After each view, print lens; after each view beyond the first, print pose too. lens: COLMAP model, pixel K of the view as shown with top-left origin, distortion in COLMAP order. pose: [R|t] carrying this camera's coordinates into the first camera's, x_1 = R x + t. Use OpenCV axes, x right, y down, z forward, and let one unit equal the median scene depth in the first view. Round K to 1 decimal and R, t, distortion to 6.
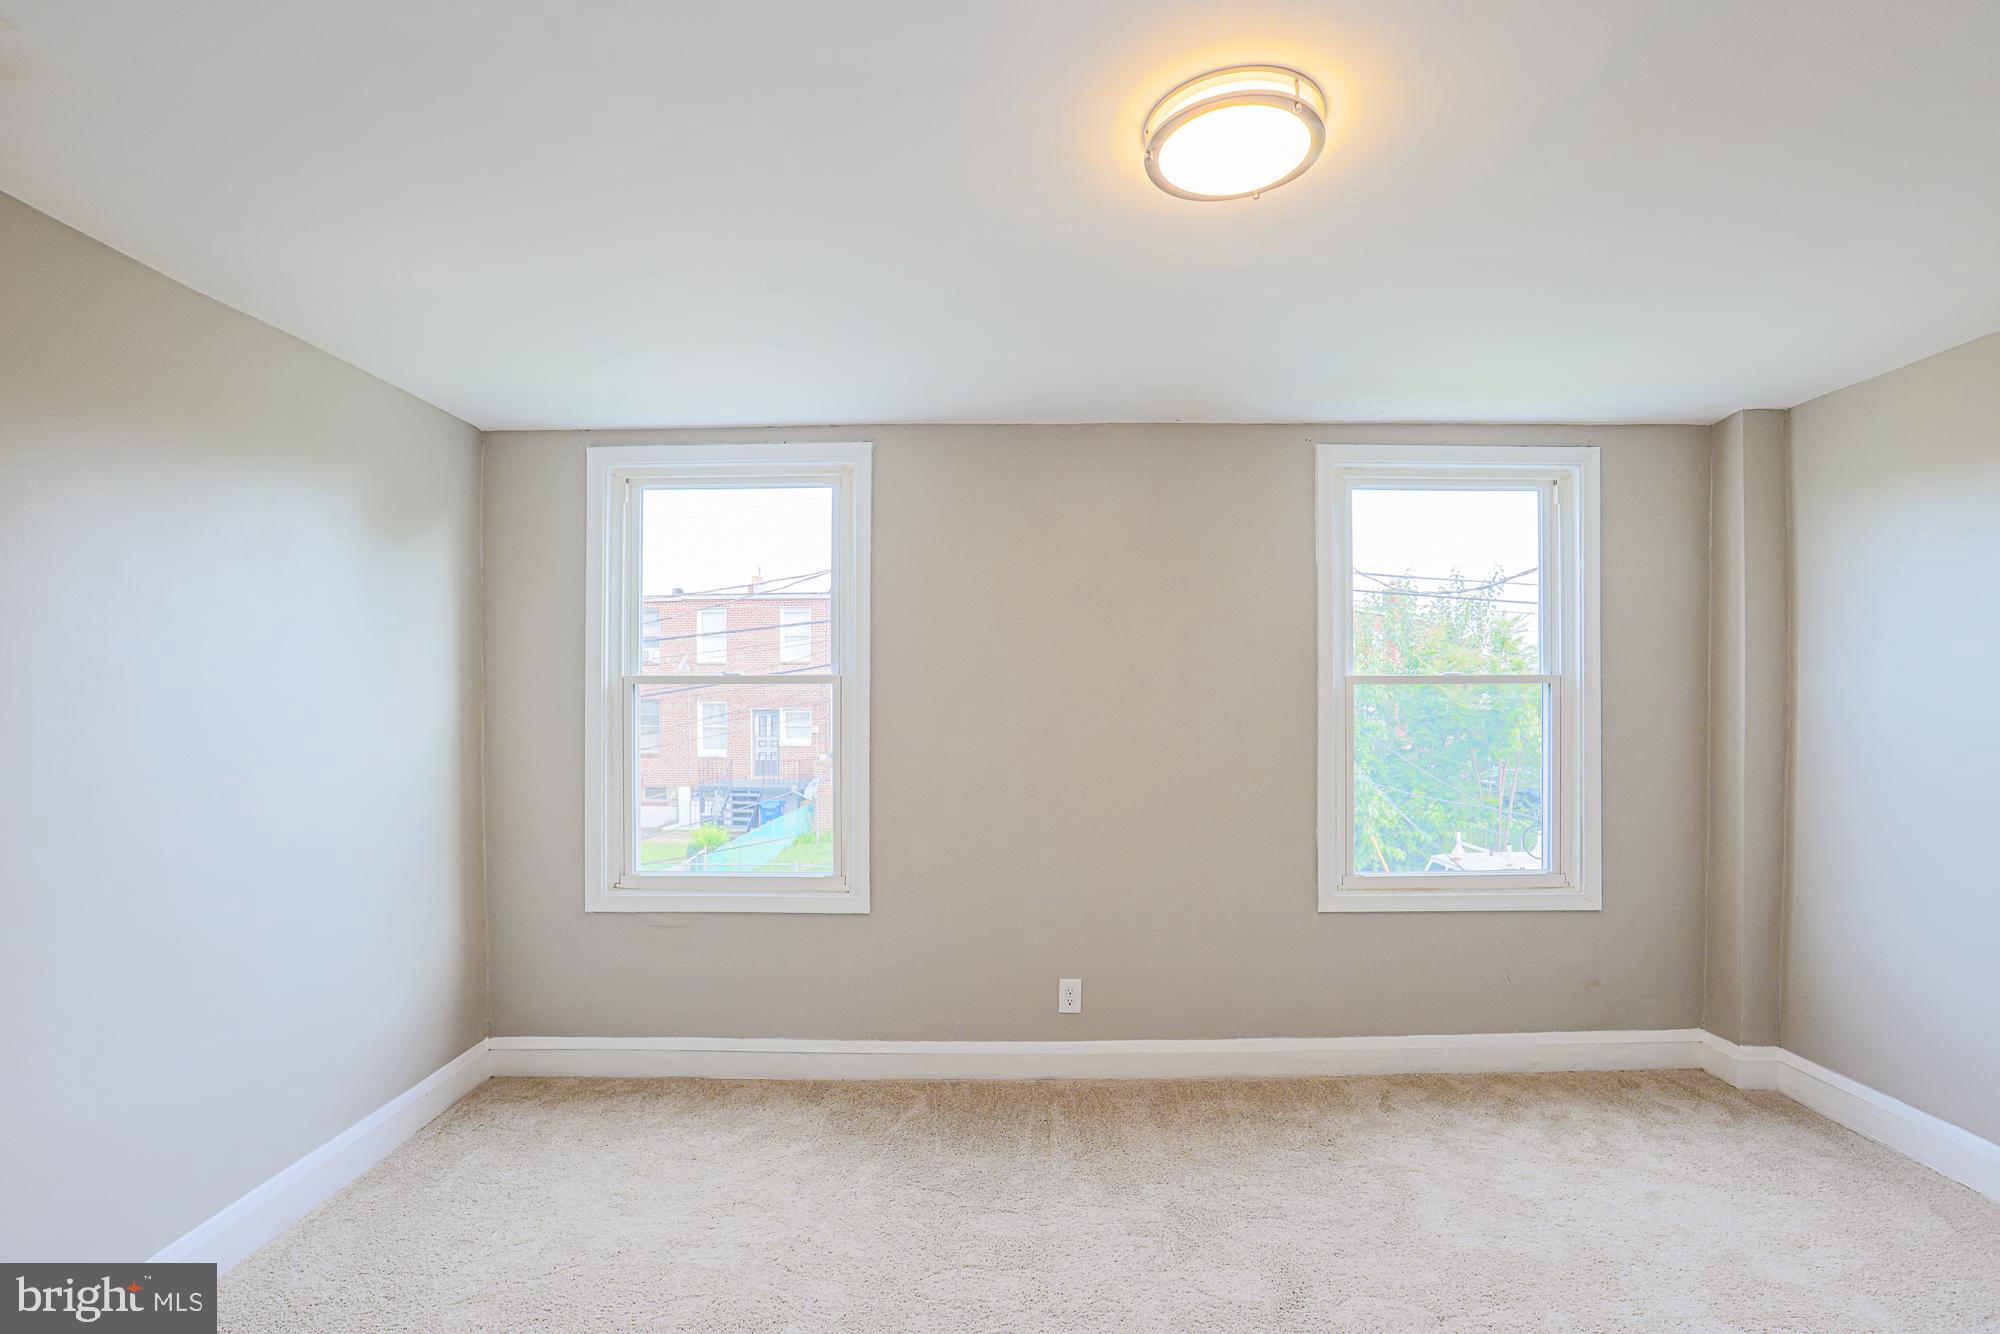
lens RADIAL K [[929.5, 0, 1001.3], [0, 929.5, 710.2], [0, 0, 1]] dist [-0.057856, 0.022402]
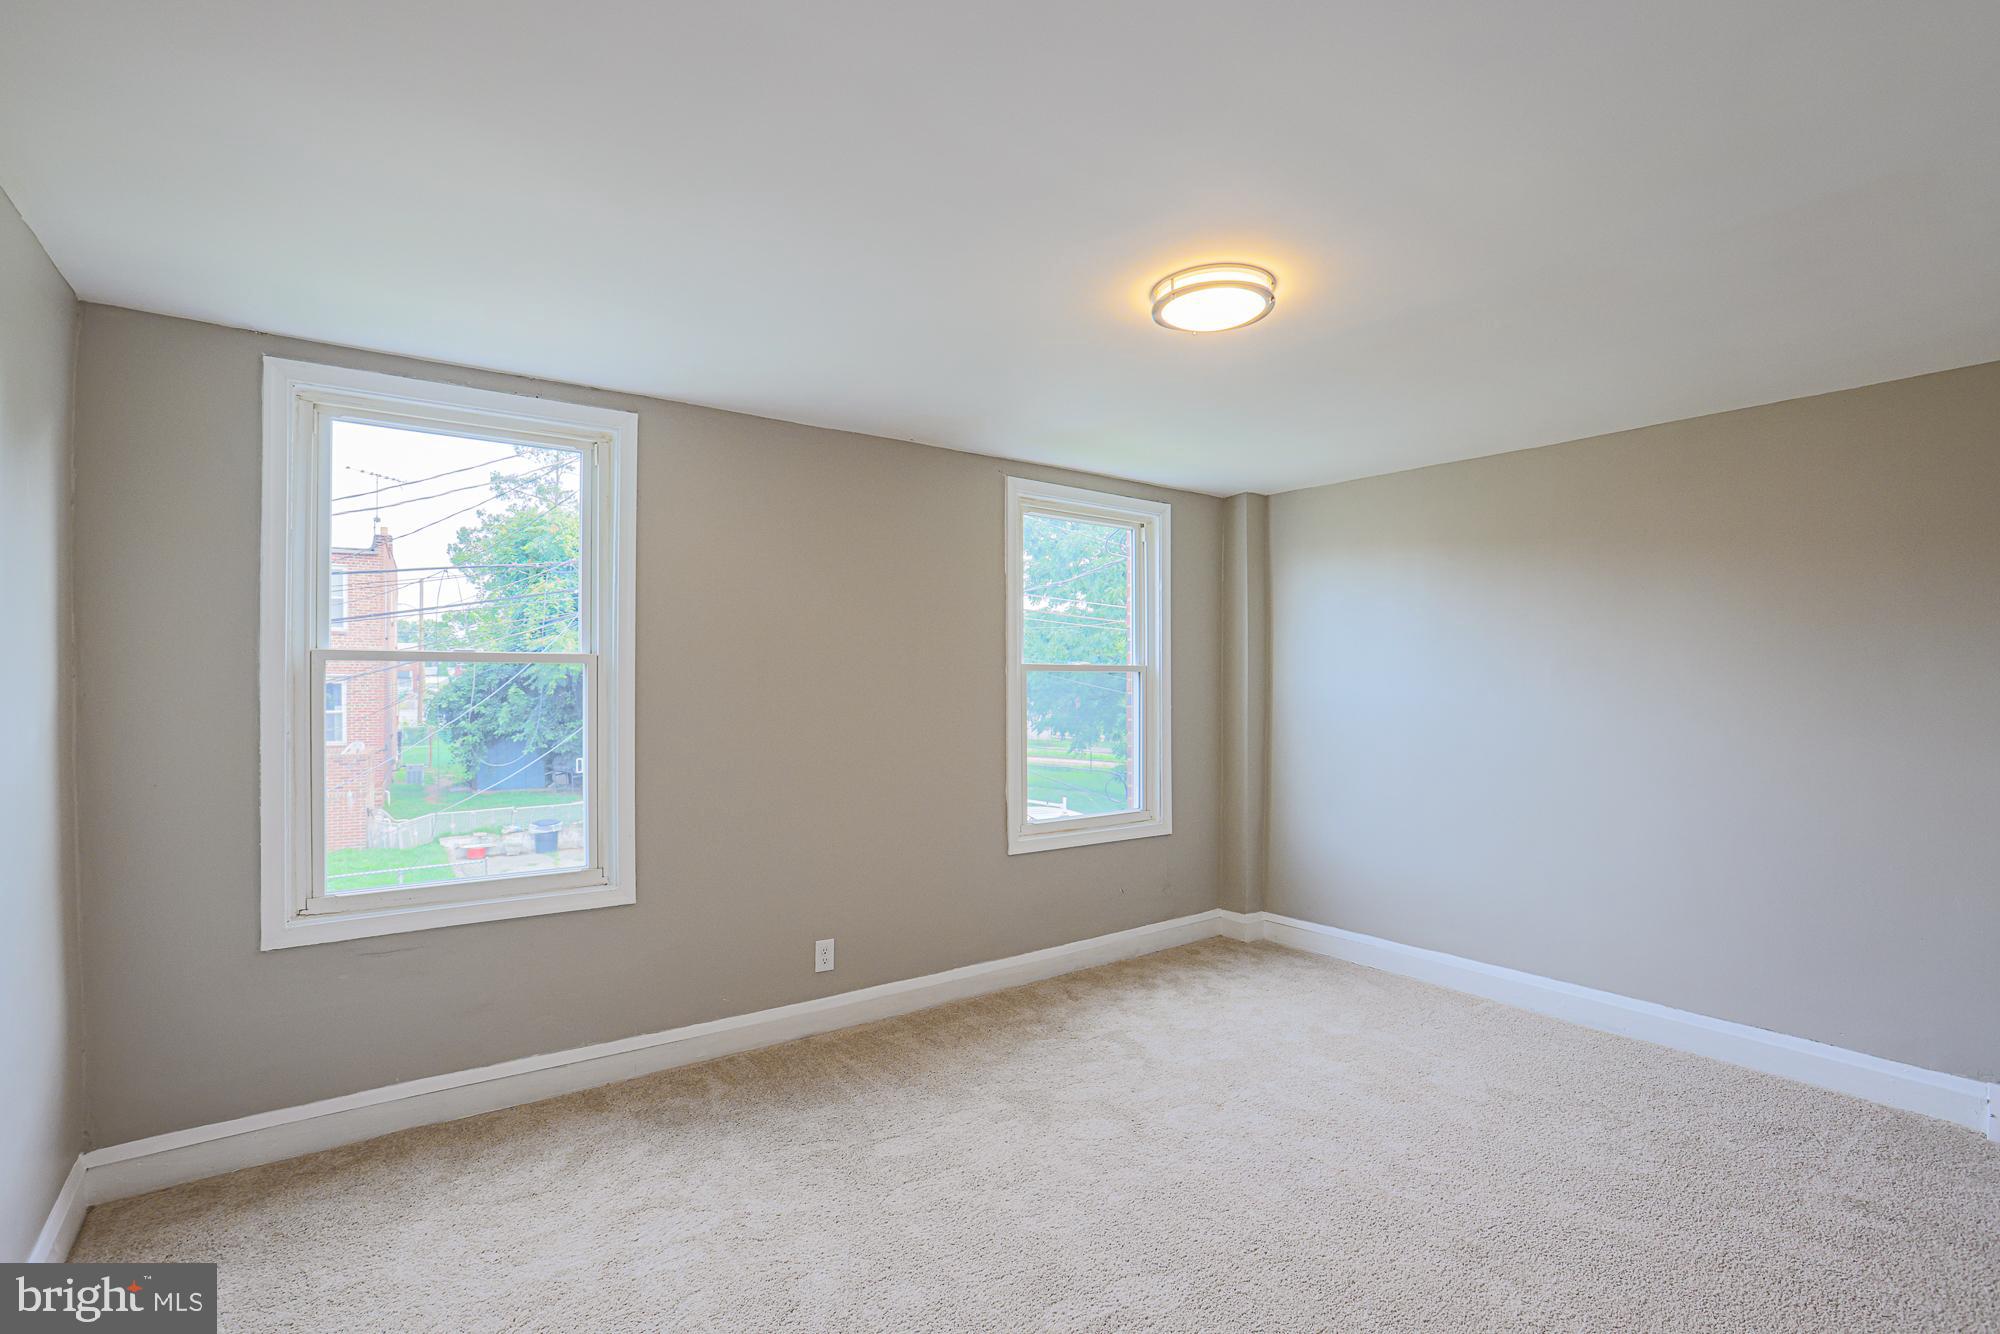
lens RADIAL K [[931.0, 0, 993.2], [0, 931.0, 688.4], [0, 0, 1]] dist [-0.064654, 0.029409]
pose [[0.800783, 0.000771, 0.598954, -0.419753], [0.001131, 0.999995, -0.002799, -0.000463], [-0.598954, 0.002919, 0.800778, 0.014865]]
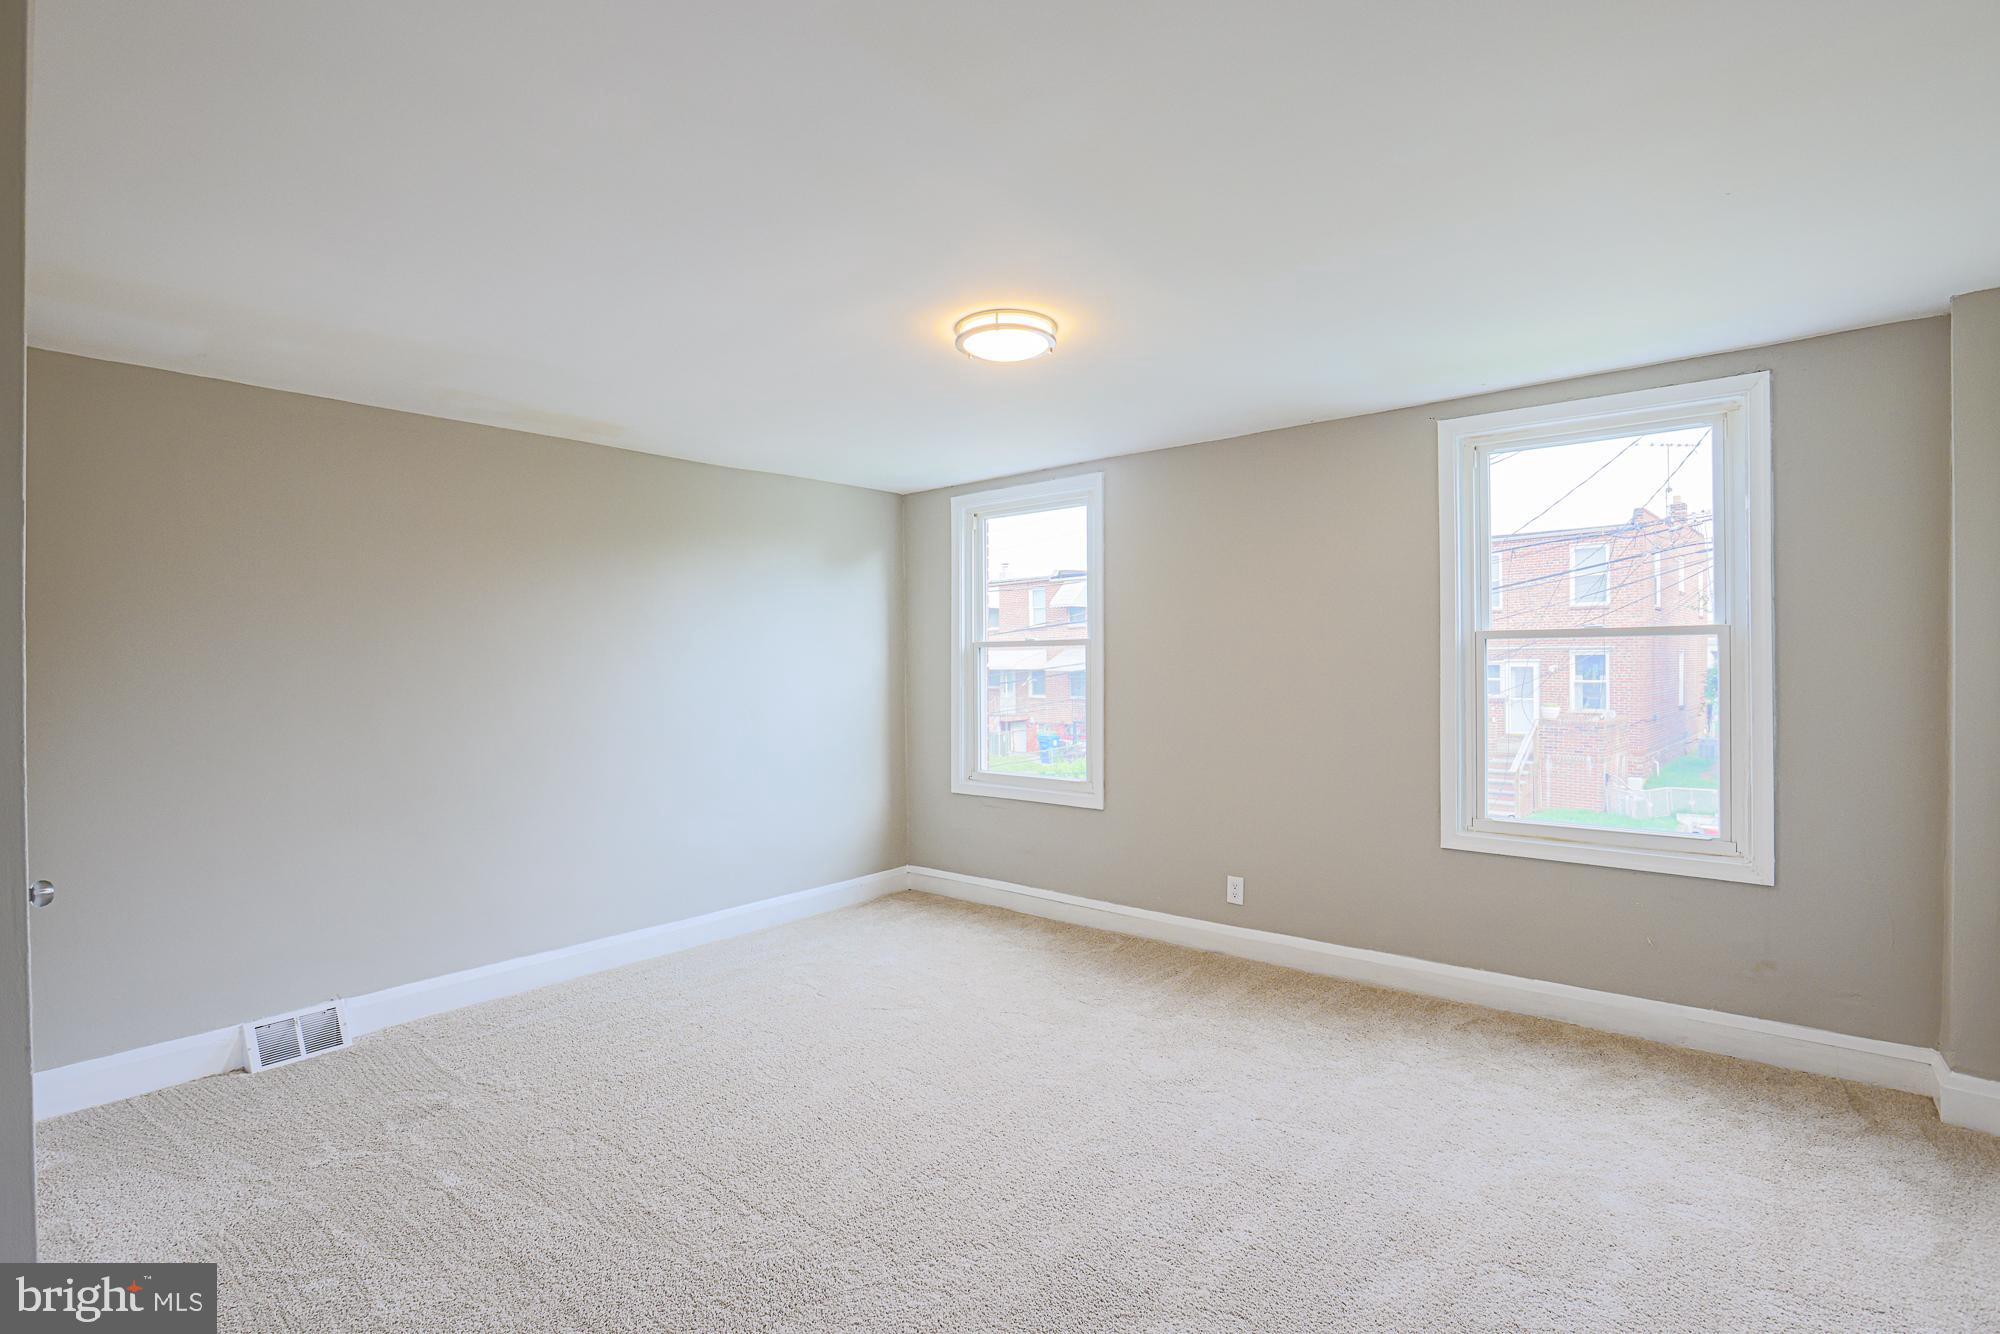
lens RADIAL K [[923.5, 0, 1009.5], [0, 923.5, 663.2], [0, 0, 1]] dist [-0.055558, 0.019293]
pose [[0.771693, -0.001909, -0.635992, 0.638879], [0.001845, 0.999998, -0.000763, -0.000315], [0.635992, -0.000585, 0.771695, -0.162020]]
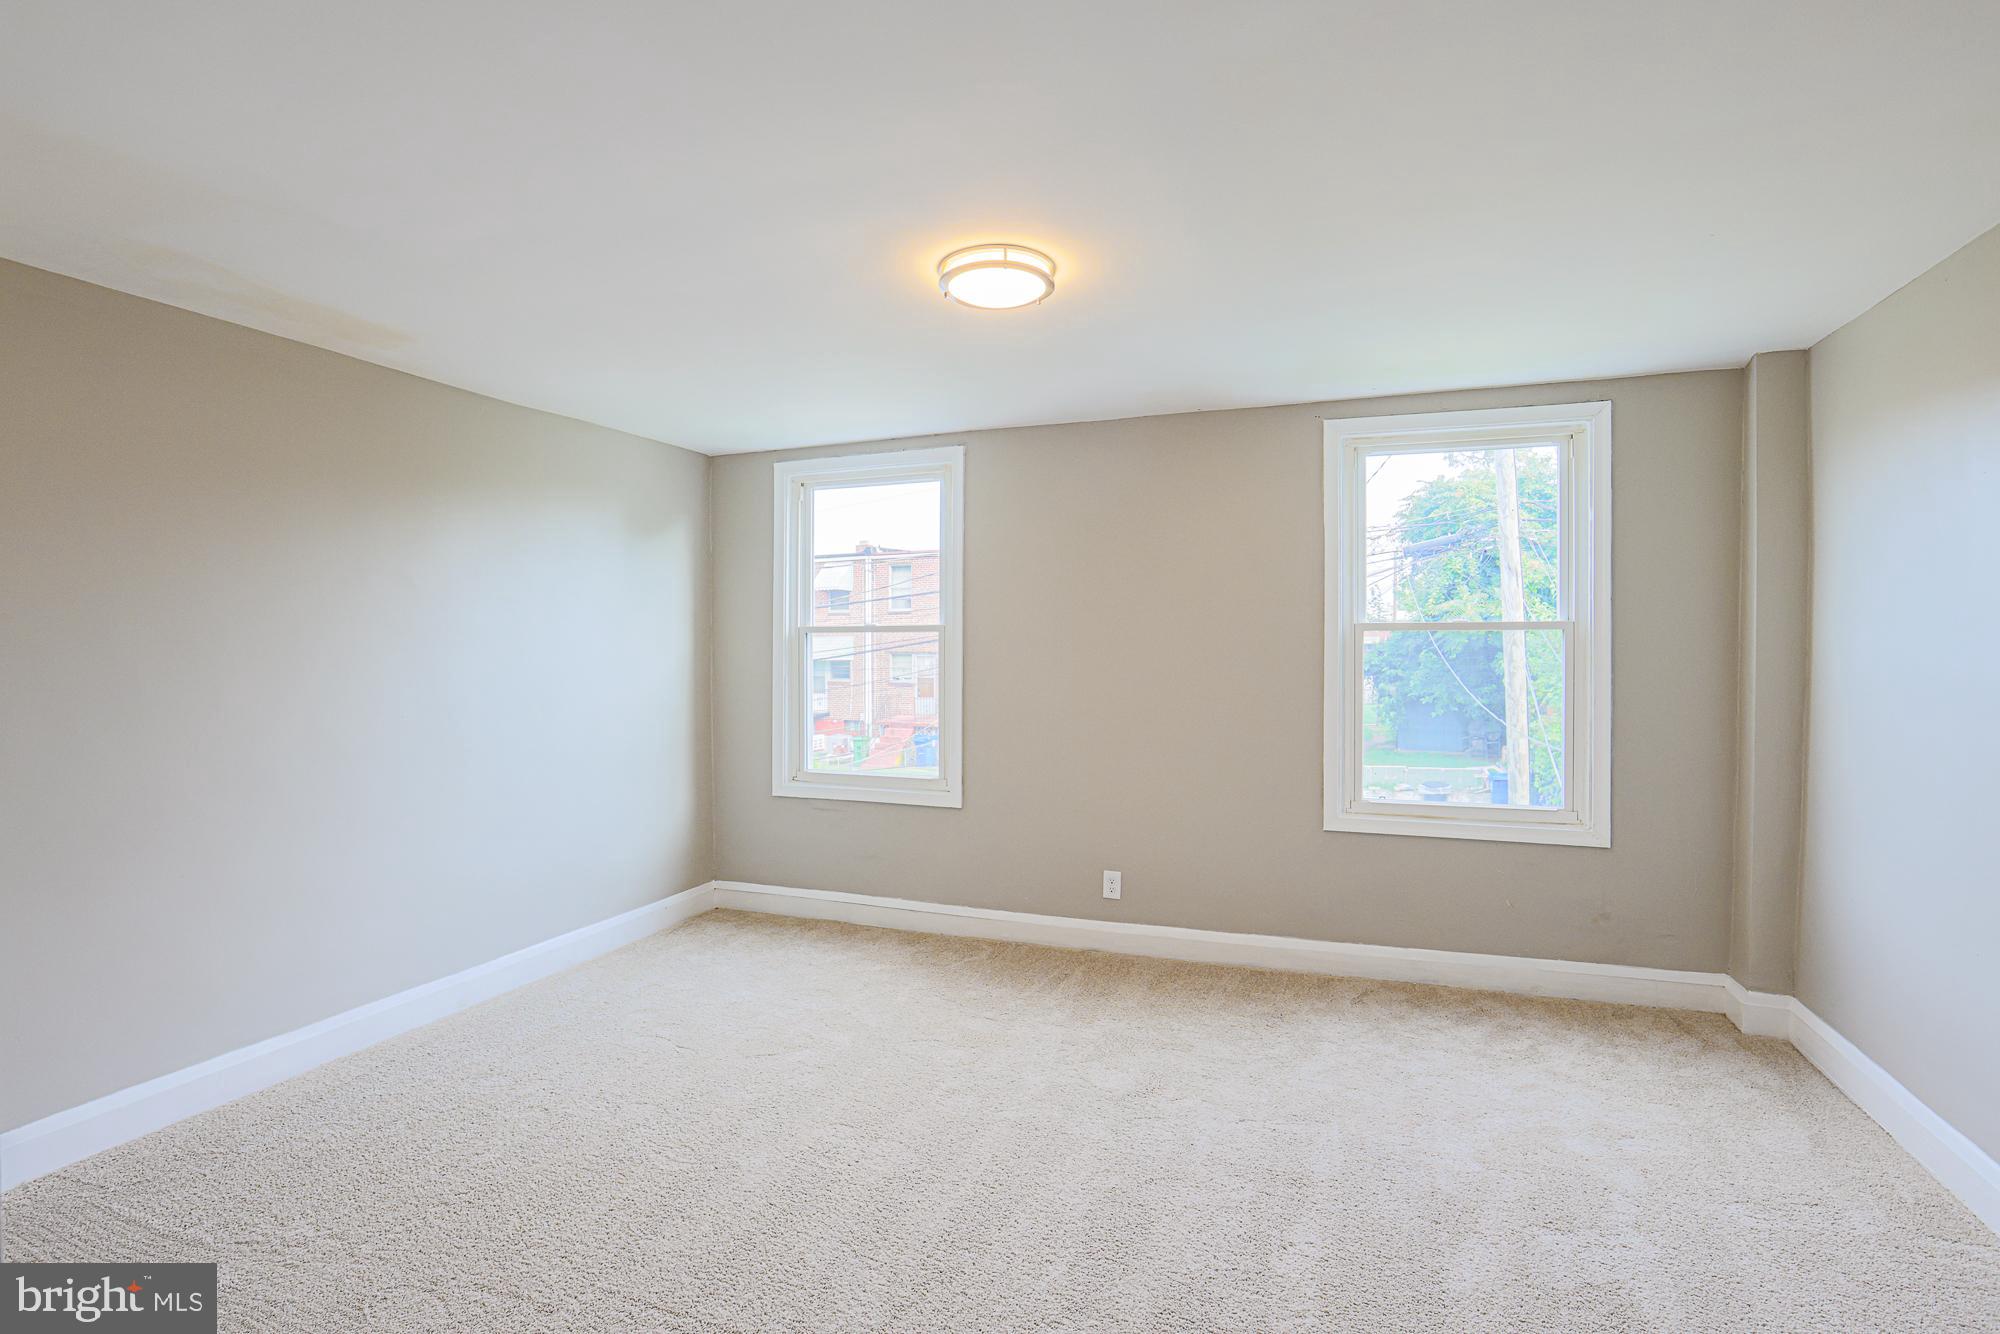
lens RADIAL K [[937.8, 0, 1008.3], [0, 937.8, 658.7], [0, 0, 1]] dist [-0.058725, 0.022564]
pose [[0.940520, 0.006427, -0.339677, 0.368612], [-0.004908, 0.999974, 0.005329, 0.002256], [0.339702, -0.003345, 0.940527, -0.216482]]
